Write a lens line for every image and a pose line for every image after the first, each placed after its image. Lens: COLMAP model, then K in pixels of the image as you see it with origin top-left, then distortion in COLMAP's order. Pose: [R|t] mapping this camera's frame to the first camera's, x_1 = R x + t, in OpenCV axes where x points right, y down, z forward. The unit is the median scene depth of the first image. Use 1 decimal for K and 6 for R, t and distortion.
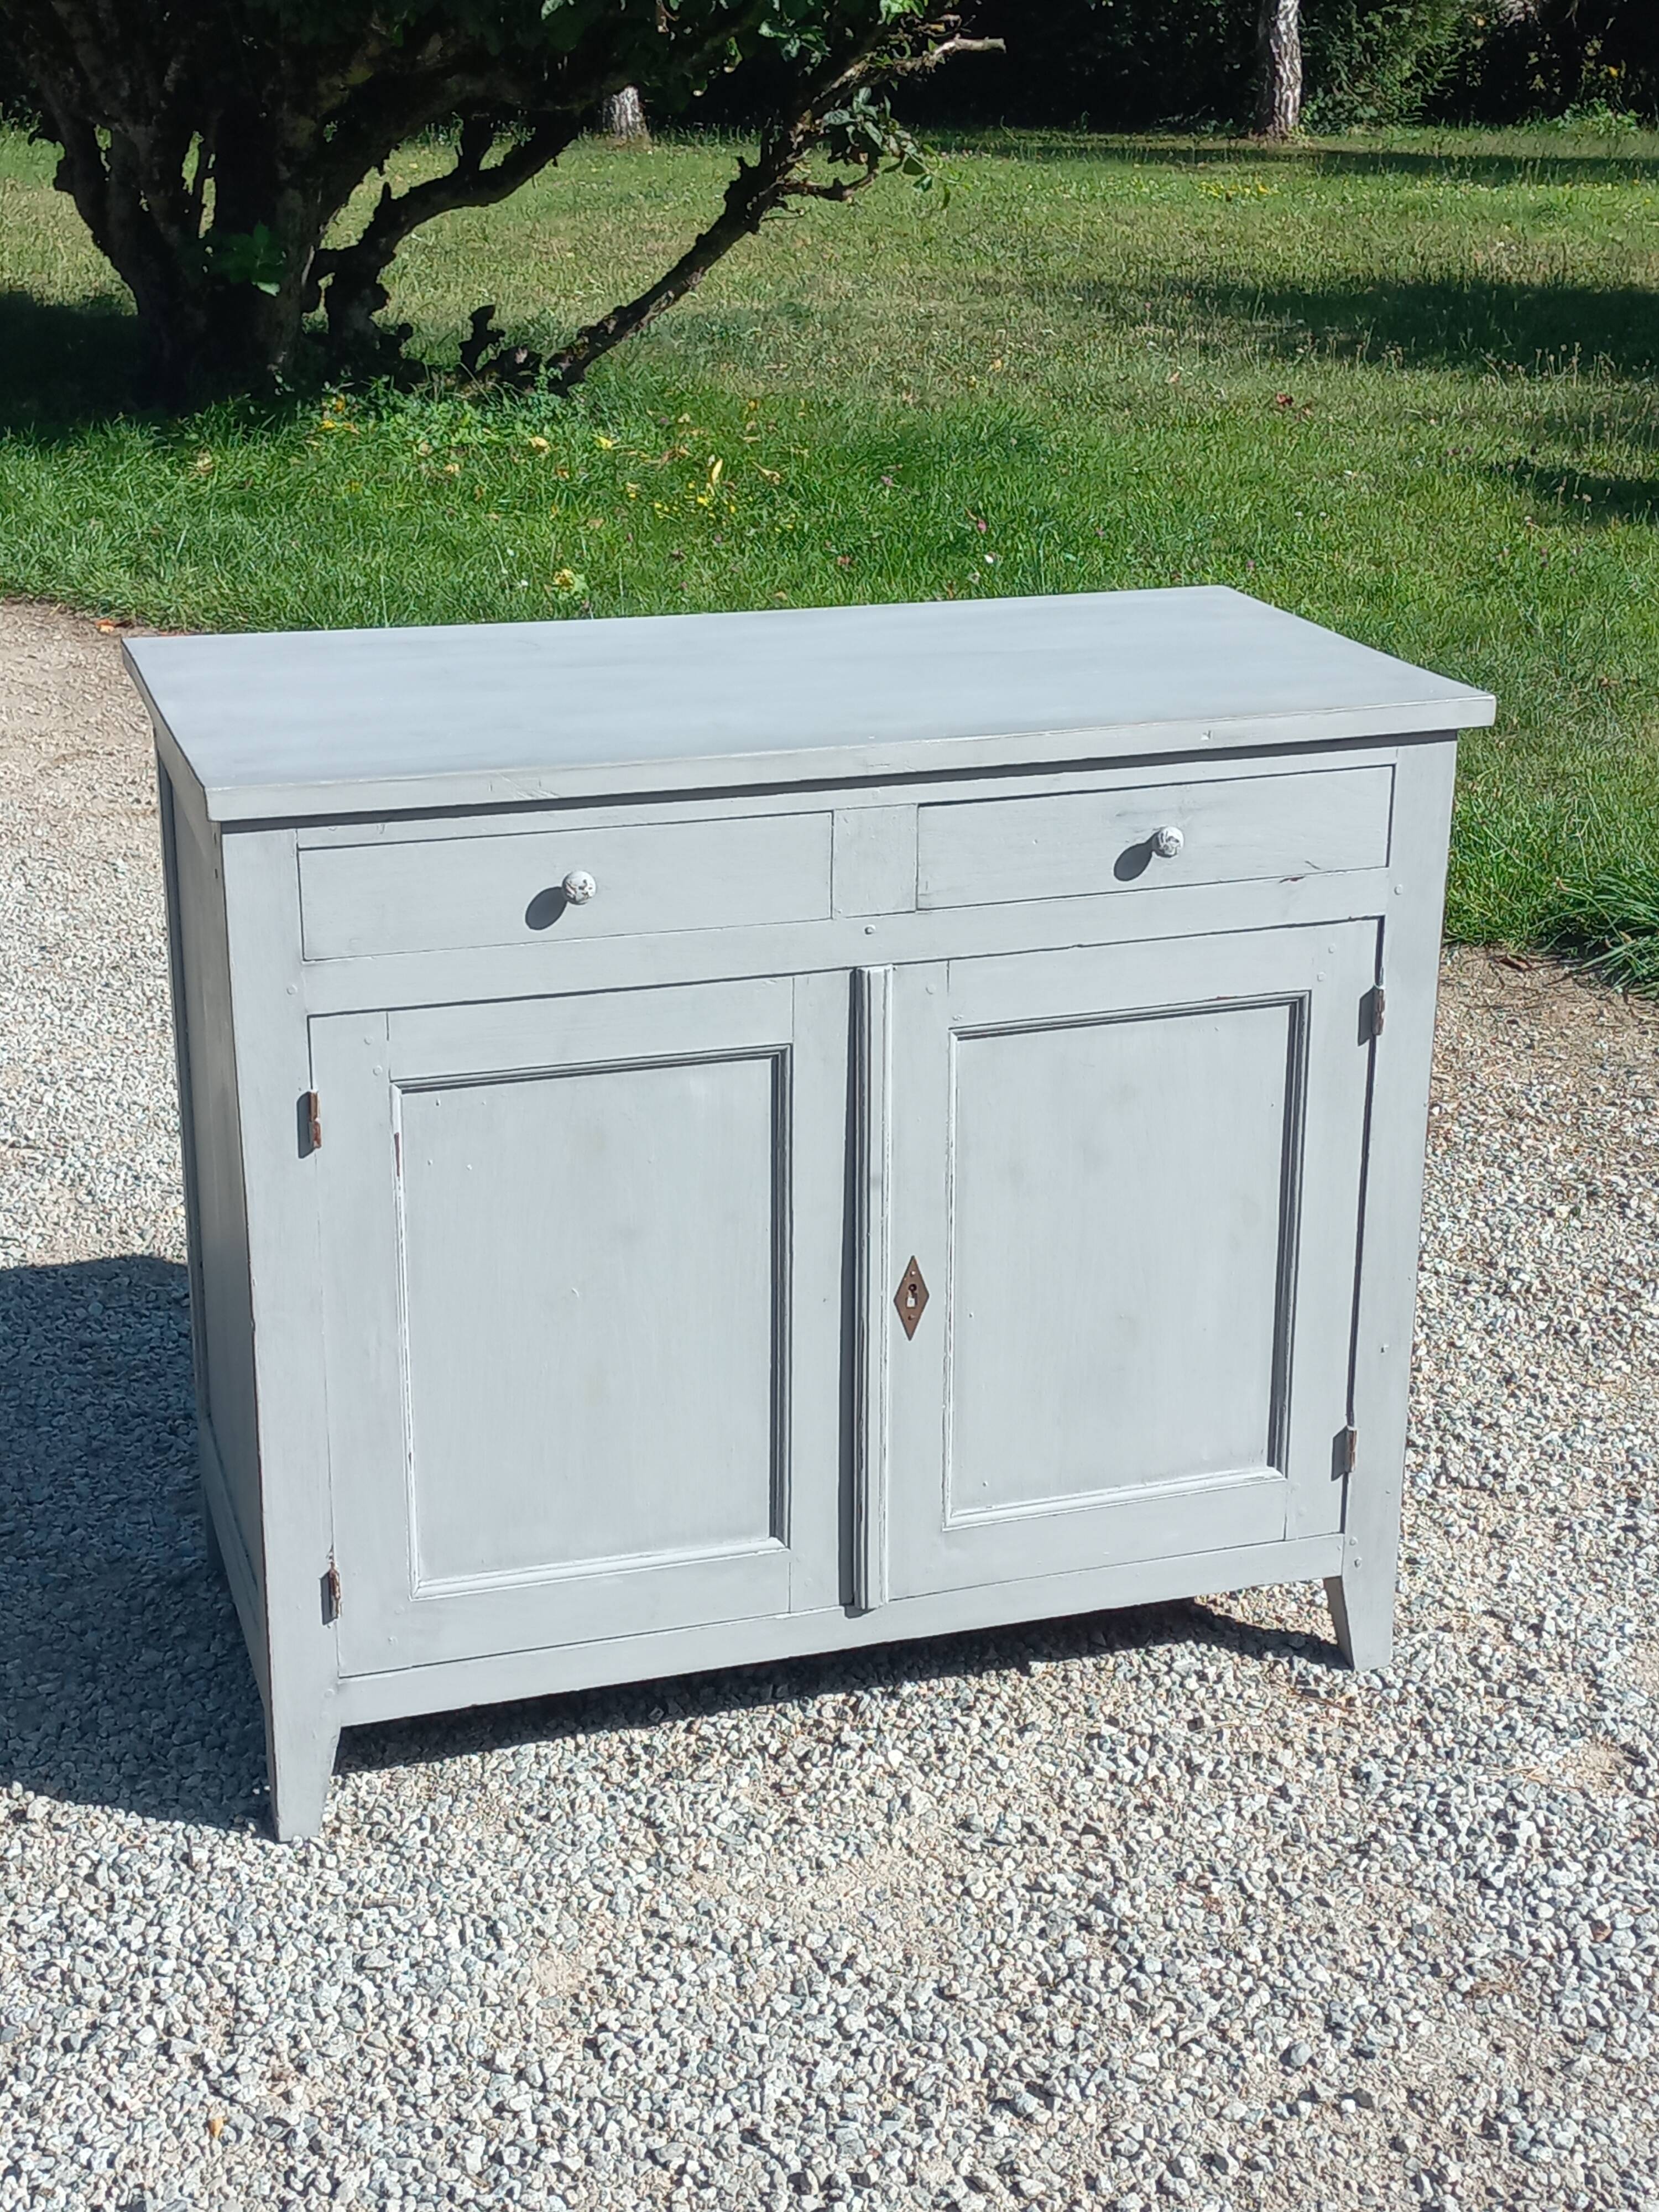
lens RADIAL K [[3191.4, 0, 844.2], [0, 3191.4, 1088.2], [0, 0, 1]] dist [0.081845, 0.000000]
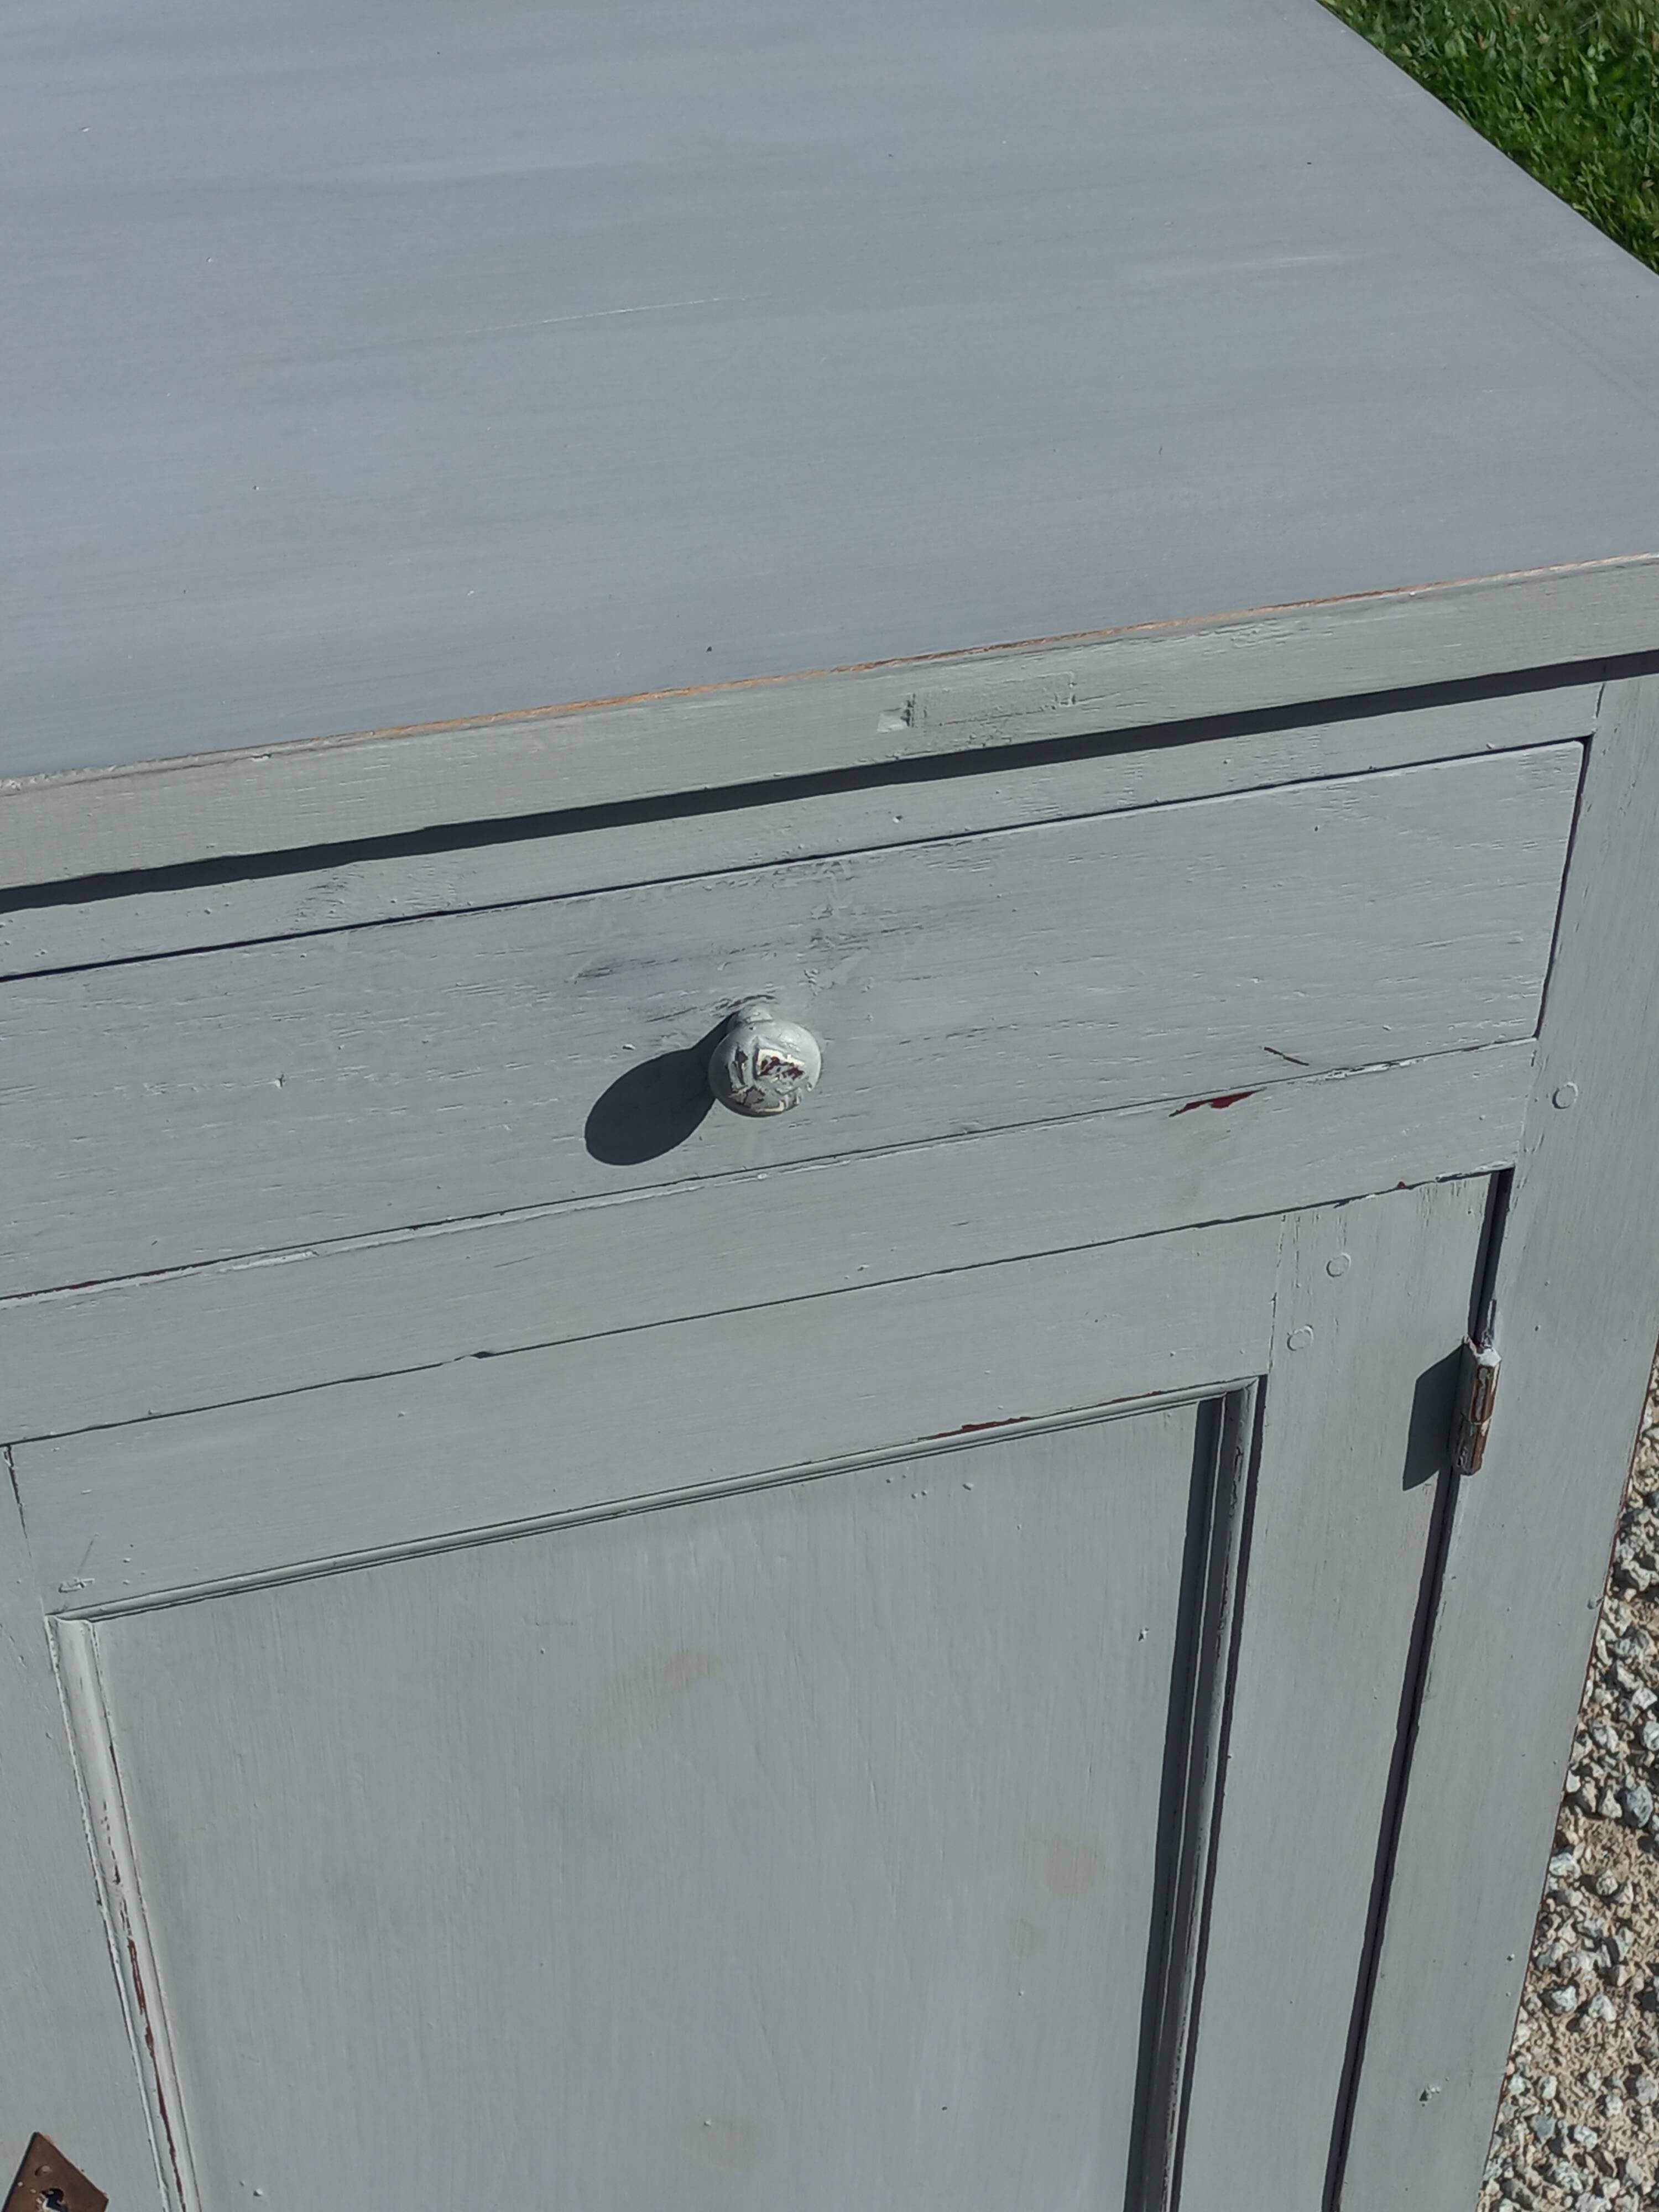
lens RADIAL K [[3191.4, 0, 846.2], [0, 3191.4, 1108.7], [0, 0, 1]] dist [0.081845, 0.000000]
pose [[0.999533, 0.022223, -0.020964, 0.109102], [-0.014938, 0.954088, 0.299153, -0.150494], [0.026650, -0.298700, 0.953975, 0.694736]]
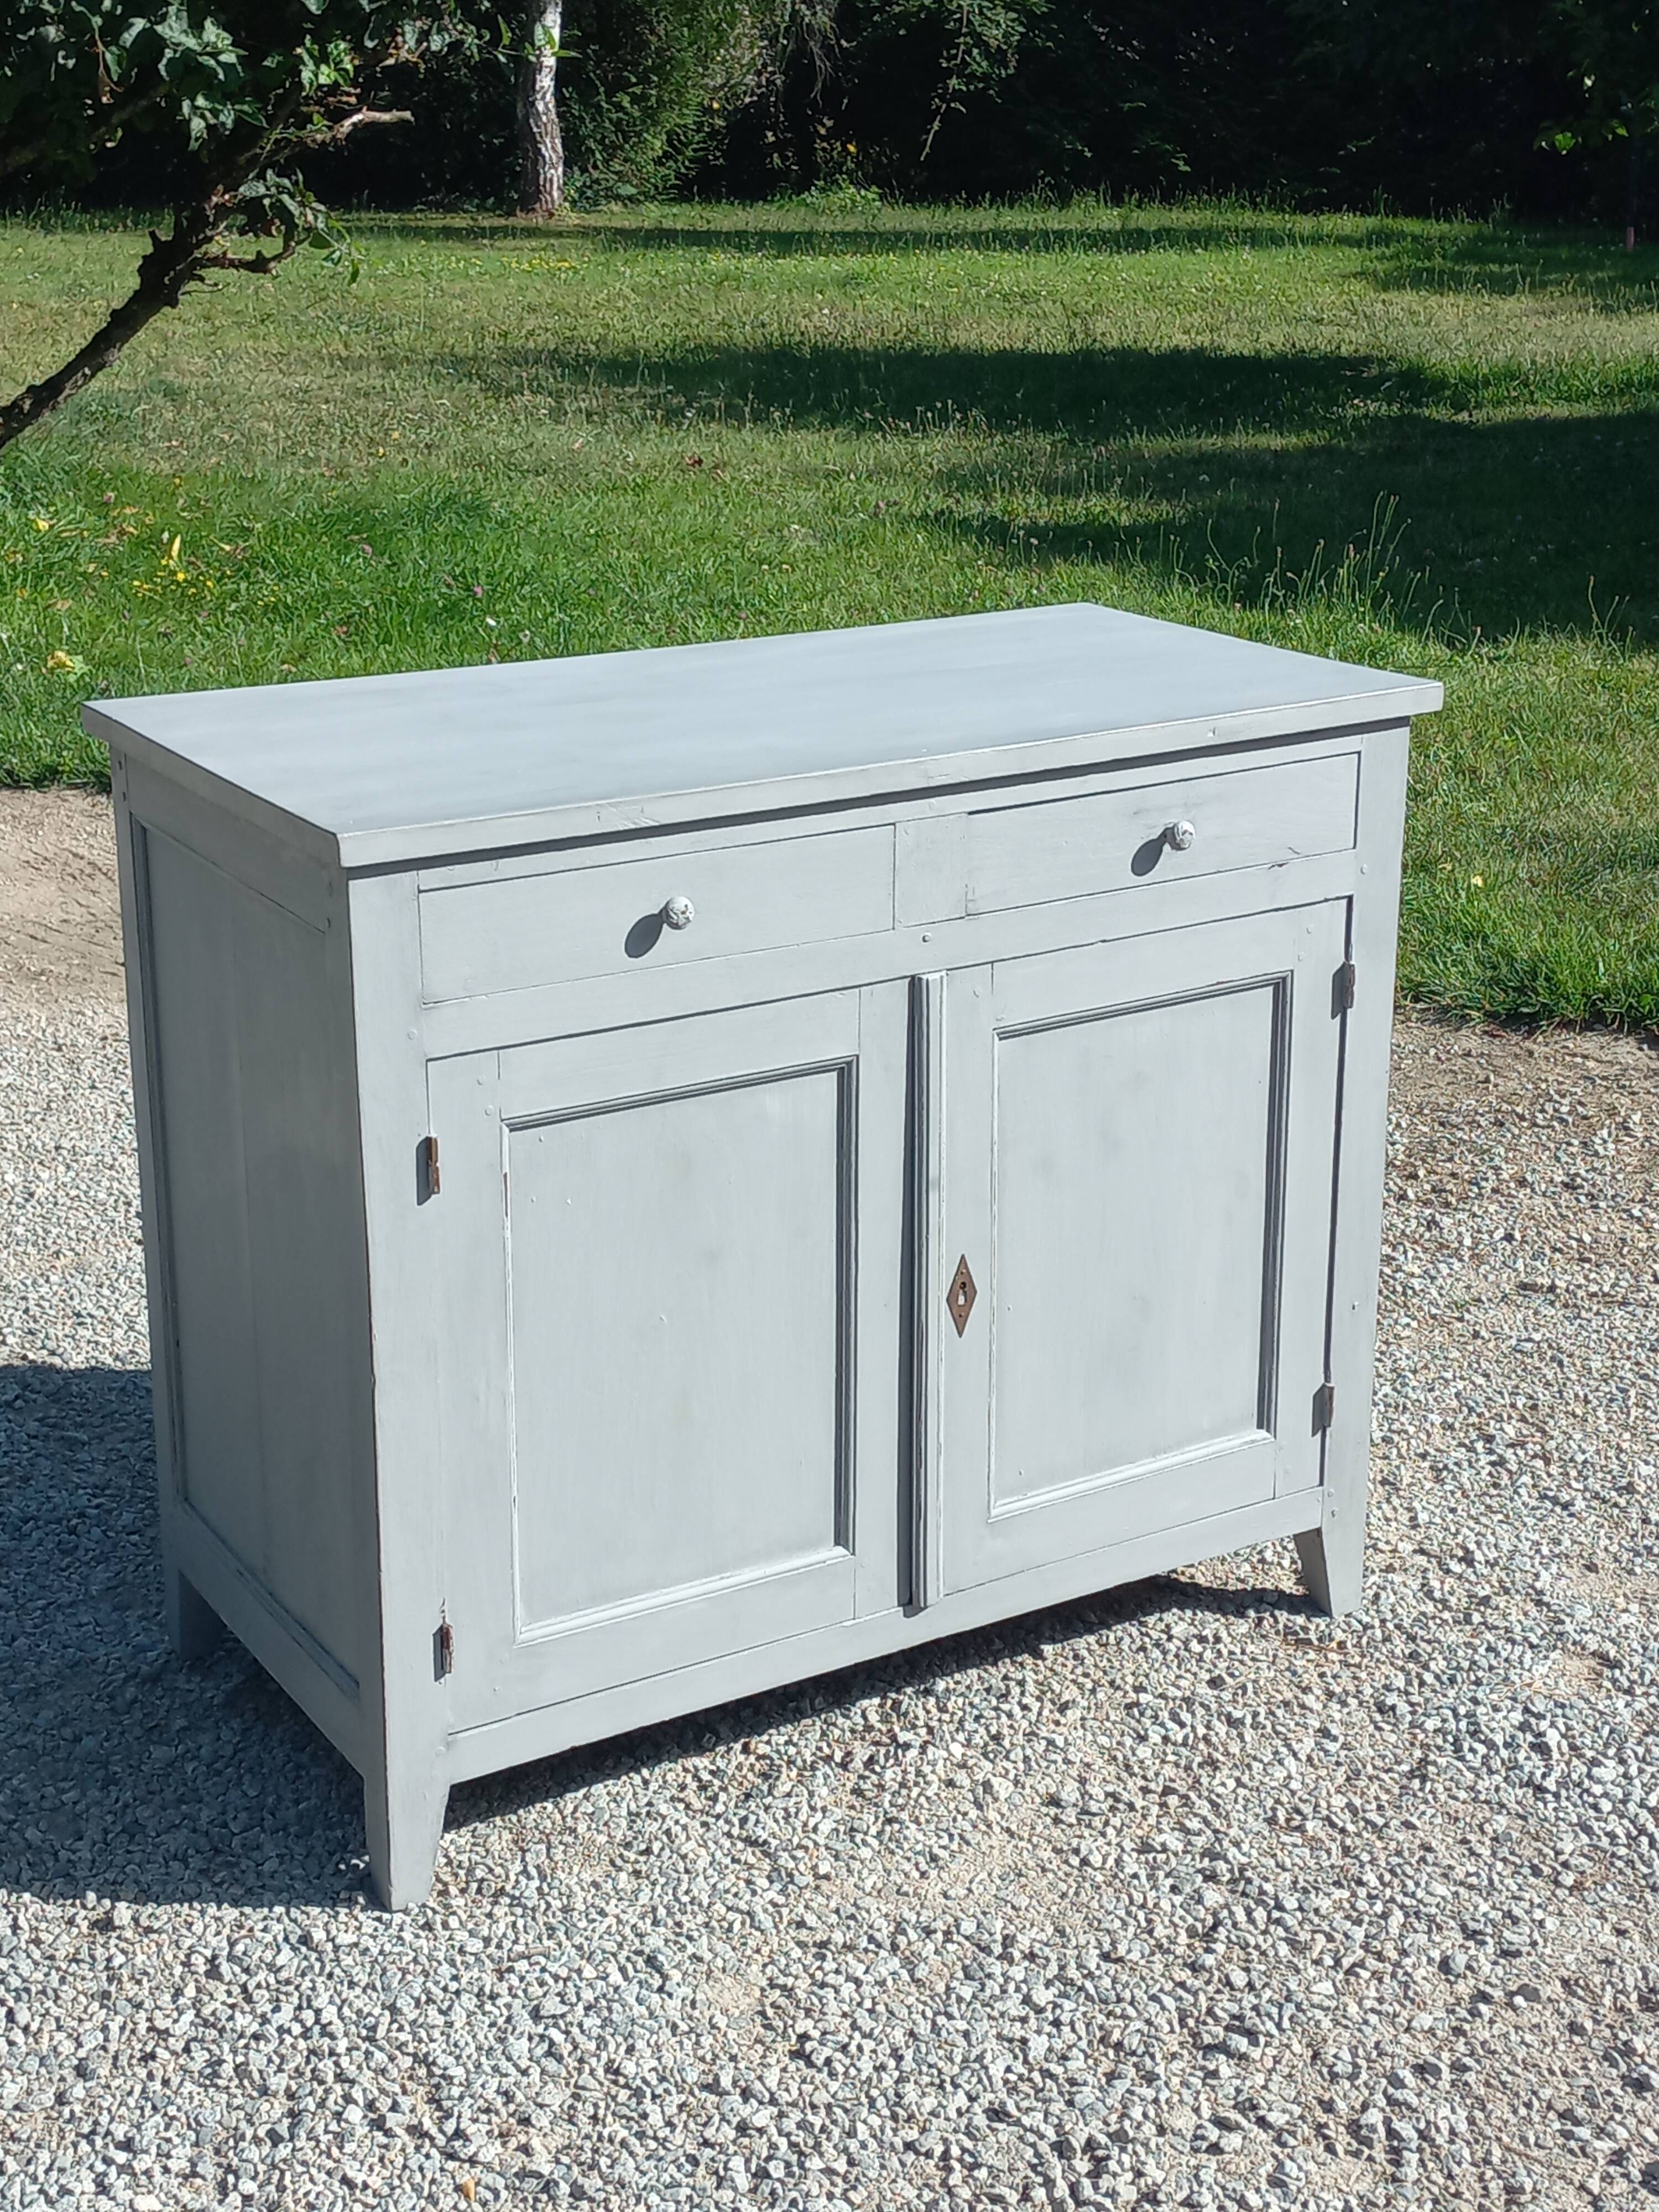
lens RADIAL K [[3191.4, 0, 846.8], [0, 3191.4, 1081.3], [0, 0, 1]] dist [0.081845, 0.000000]
pose [[0.969903, -0.081282, 0.229523, -0.241166], [0.087095, 0.996083, -0.015294, 0.009278], [-0.227381, 0.034824, 0.973183, 0.005593]]
